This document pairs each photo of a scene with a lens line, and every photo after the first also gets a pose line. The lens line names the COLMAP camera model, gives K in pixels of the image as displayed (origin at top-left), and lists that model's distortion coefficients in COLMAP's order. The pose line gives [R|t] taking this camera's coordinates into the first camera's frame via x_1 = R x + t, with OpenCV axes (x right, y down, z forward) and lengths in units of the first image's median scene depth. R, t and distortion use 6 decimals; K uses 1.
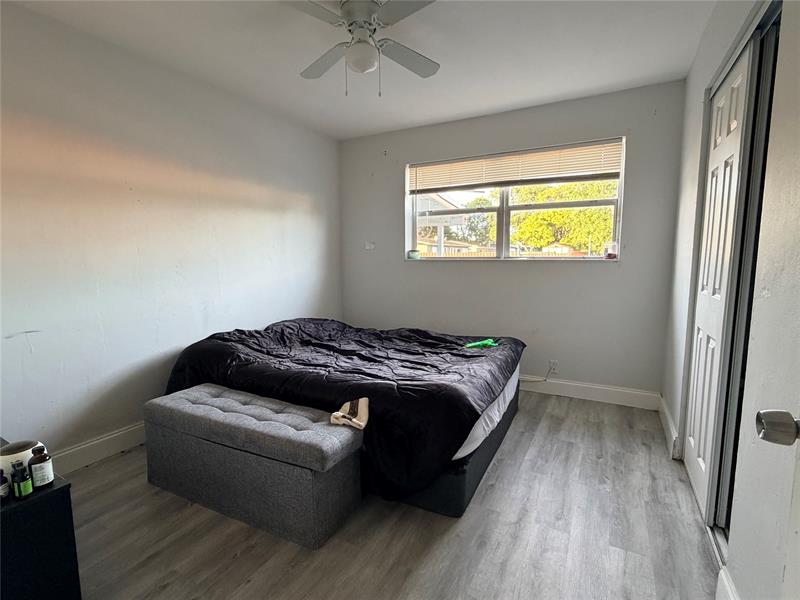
lens RADIAL K [[387.4, 0, 401.4], [0, 387.4, 303.6], [0, 0, 1]] dist [0.001574, 0.000169]
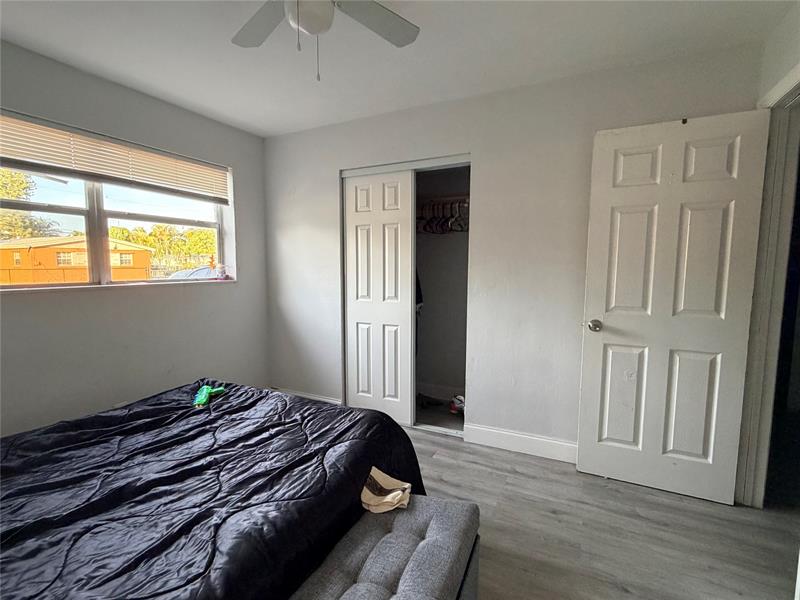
lens RADIAL K [[387.4, 0, 401.1], [0, 387.4, 298.6], [0, 0, 1]] dist [0.001574, 0.000169]
pose [[-0.026944, -0.083989, 0.996102, -0.542267], [0.120875, 0.988879, 0.086649, -0.102702], [-0.992302, 0.122739, -0.016493, 0.574795]]
